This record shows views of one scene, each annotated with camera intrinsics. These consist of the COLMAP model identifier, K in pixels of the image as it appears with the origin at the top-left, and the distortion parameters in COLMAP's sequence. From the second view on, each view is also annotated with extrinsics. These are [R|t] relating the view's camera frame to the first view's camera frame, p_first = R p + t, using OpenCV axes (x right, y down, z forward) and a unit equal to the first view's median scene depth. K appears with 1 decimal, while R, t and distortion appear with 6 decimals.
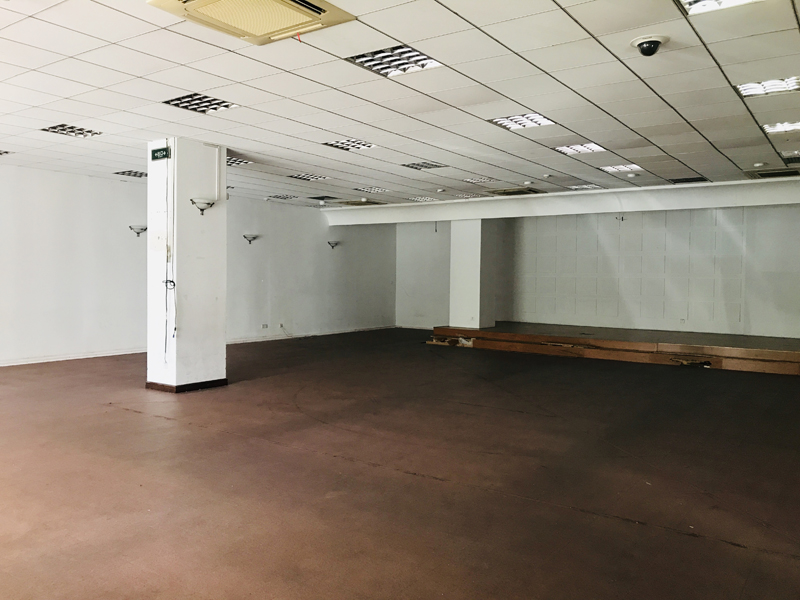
lens RADIAL K [[655.8, 0, 399.2], [0, 655.8, 297.7], [0, 0, 1]] dist [0.041673, -0.056032]
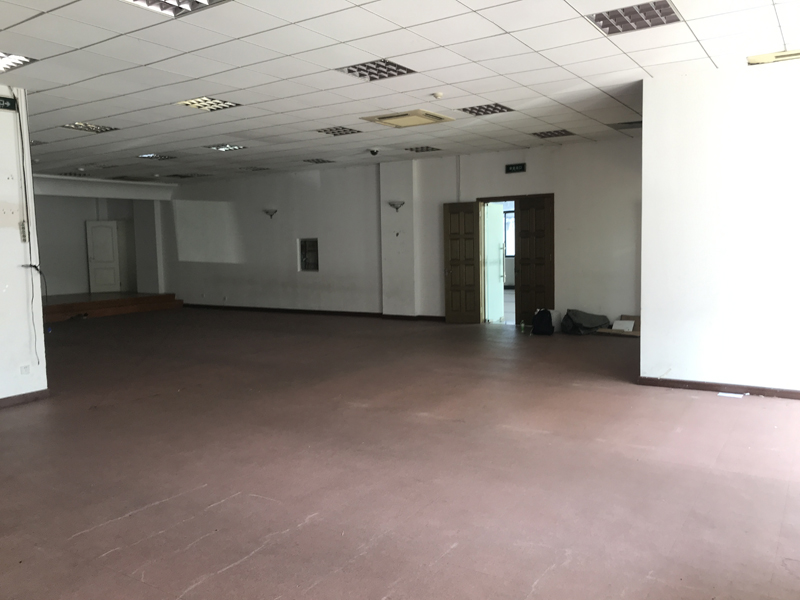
lens RADIAL K [[655.8, 0, 393.2], [0, 655.8, 297.6], [0, 0, 1]] dist [0.041673, -0.056032]
pose [[-0.040125, -0.094333, 0.994732, -0.704737], [0.054923, 0.993820, 0.096462, -0.023267], [-0.997684, 0.058504, -0.034696, 0.345422]]
